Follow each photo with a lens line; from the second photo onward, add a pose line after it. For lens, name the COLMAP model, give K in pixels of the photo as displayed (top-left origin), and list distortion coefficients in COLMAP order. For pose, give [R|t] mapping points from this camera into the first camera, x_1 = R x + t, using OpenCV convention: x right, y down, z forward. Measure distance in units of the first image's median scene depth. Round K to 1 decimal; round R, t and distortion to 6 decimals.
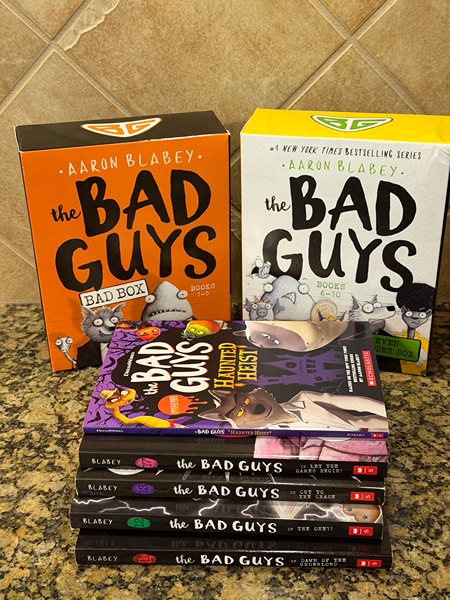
lens RADIAL K [[858.0, 0, 224.9], [0, 858.0, 300.8], [0, 0, 1]] dist [0.114317, 0.000000]
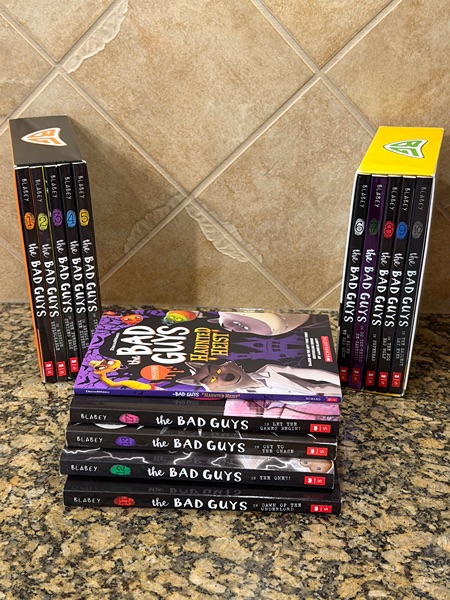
lens RADIAL K [[858.0, 0, 223.7], [0, 858.0, 300.6], [0, 0, 1]] dist [0.114317, 0.000000]
pose [[0.999212, 0.031997, 0.023498, 0.001691], [-0.030069, 0.996476, -0.078299, 0.100790], [-0.025920, 0.077531, 0.996653, -0.124493]]
